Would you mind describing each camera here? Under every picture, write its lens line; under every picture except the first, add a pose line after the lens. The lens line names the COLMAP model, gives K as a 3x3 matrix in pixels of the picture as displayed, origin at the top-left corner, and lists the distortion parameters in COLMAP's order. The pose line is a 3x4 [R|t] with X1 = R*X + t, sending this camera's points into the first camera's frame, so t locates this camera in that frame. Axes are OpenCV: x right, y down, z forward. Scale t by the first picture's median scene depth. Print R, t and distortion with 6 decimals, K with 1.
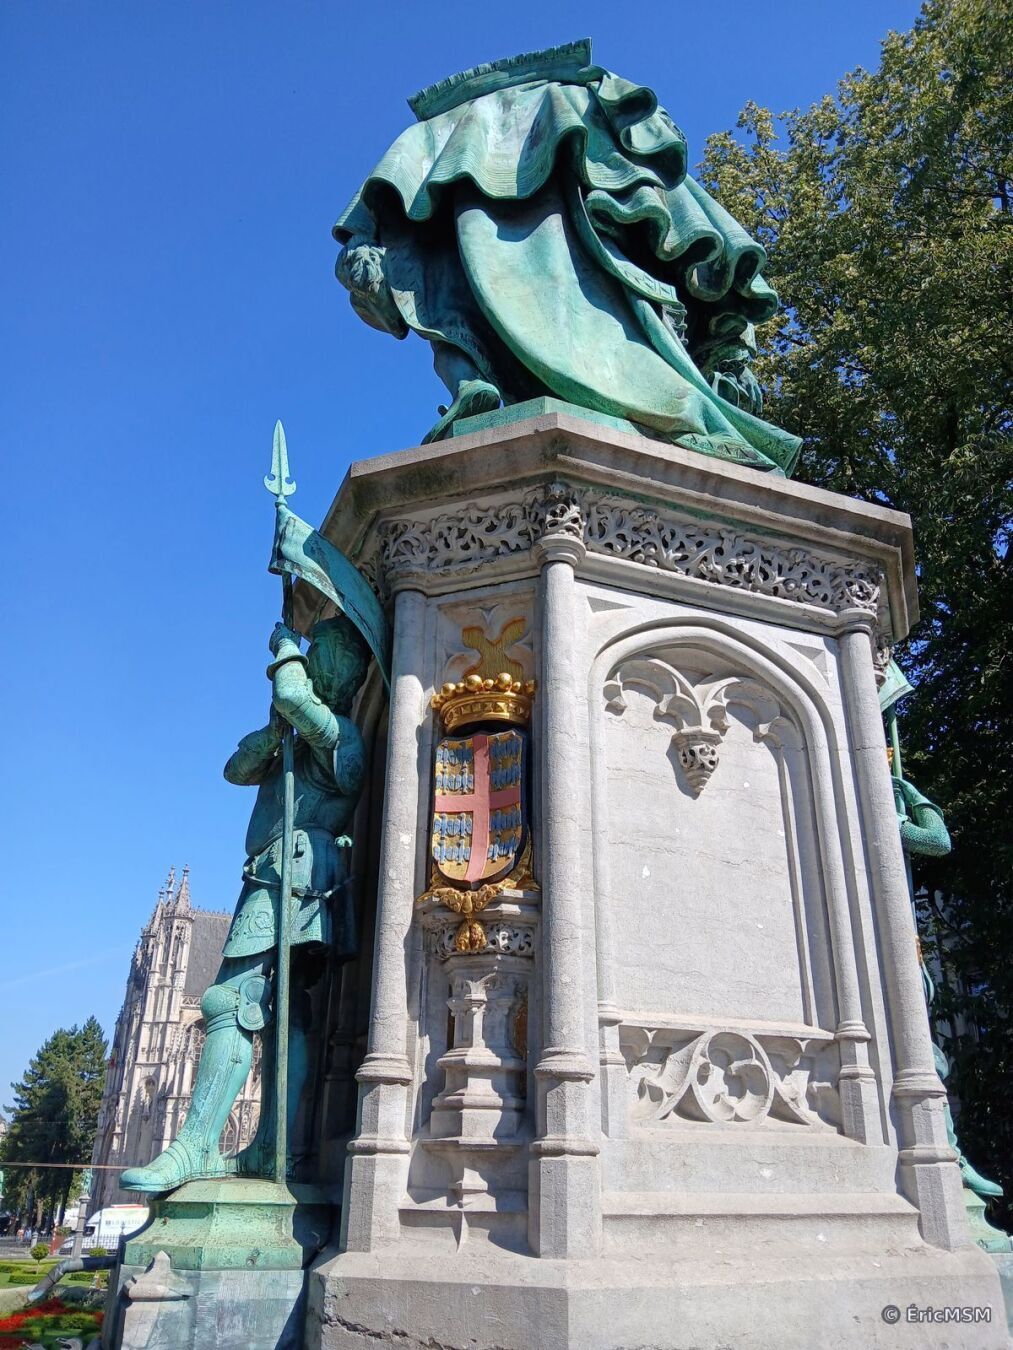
lens RADIAL K [[1061.3, 0, 504.9], [0, 1061.3, 675.7], [0, 0, 1]] dist [-0.000871, -0.001326]
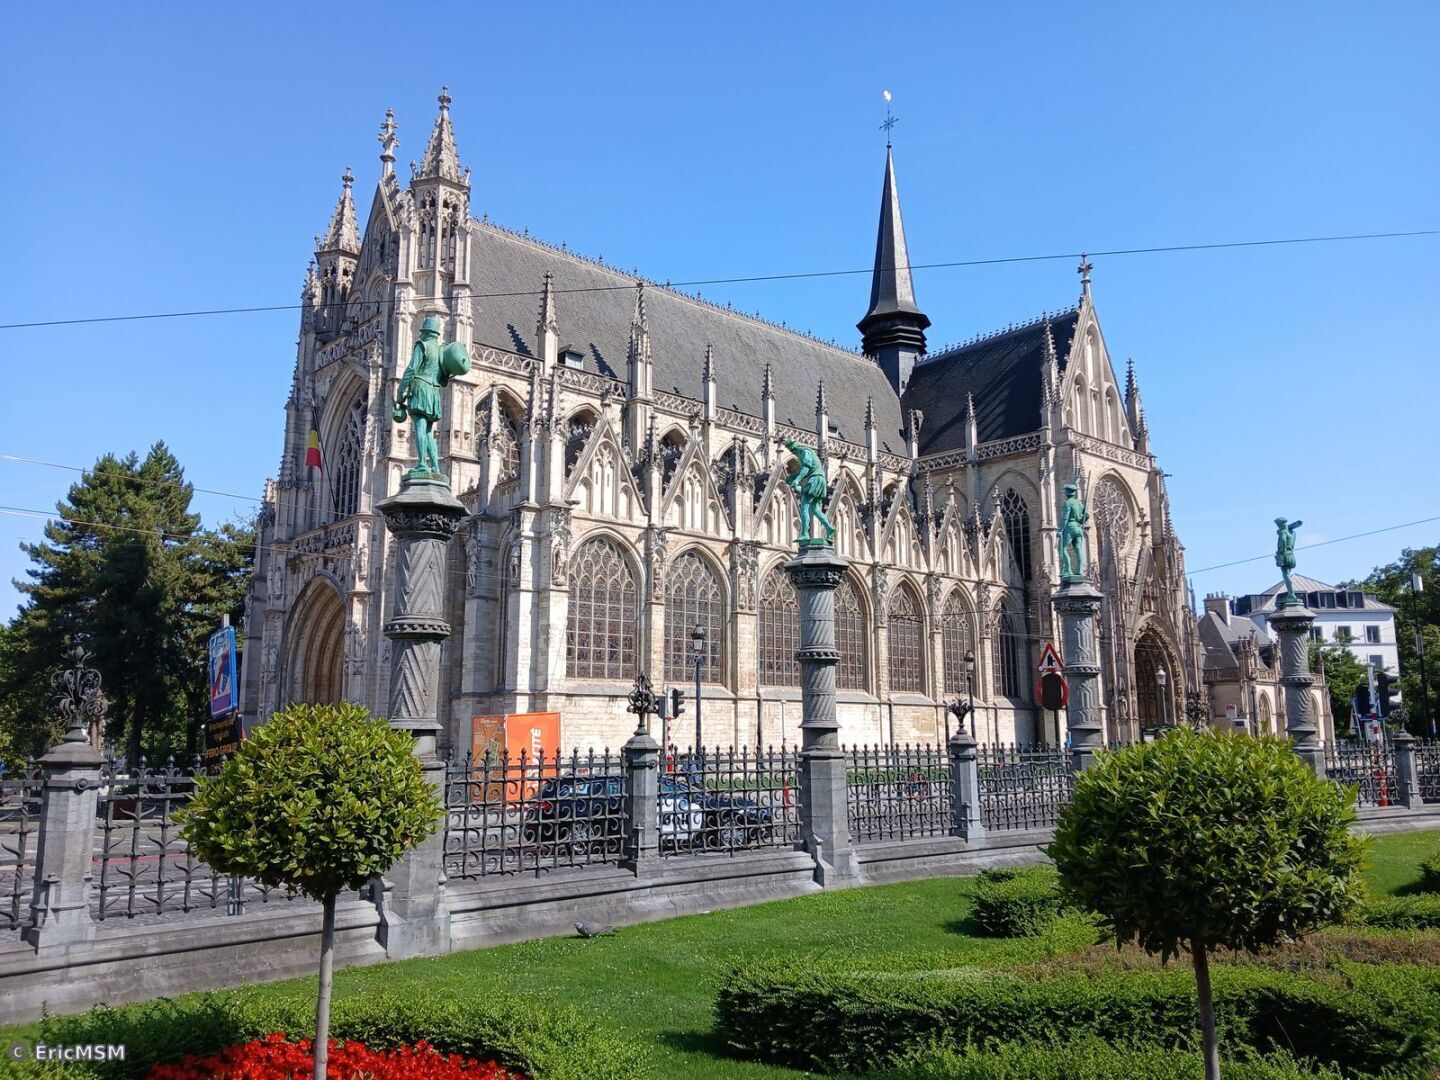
lens RADIAL K [[1132.1, 0, 721.4], [0, 1132.1, 537.5], [0, 0, 1]] dist [-0.000871, -0.001326]
pose [[0.970797, 0.025937, 0.238495, -0.283056], [-0.088002, 0.963337, 0.253452, 0.224303], [-0.223177, -0.267038, 0.937487, 0.415393]]
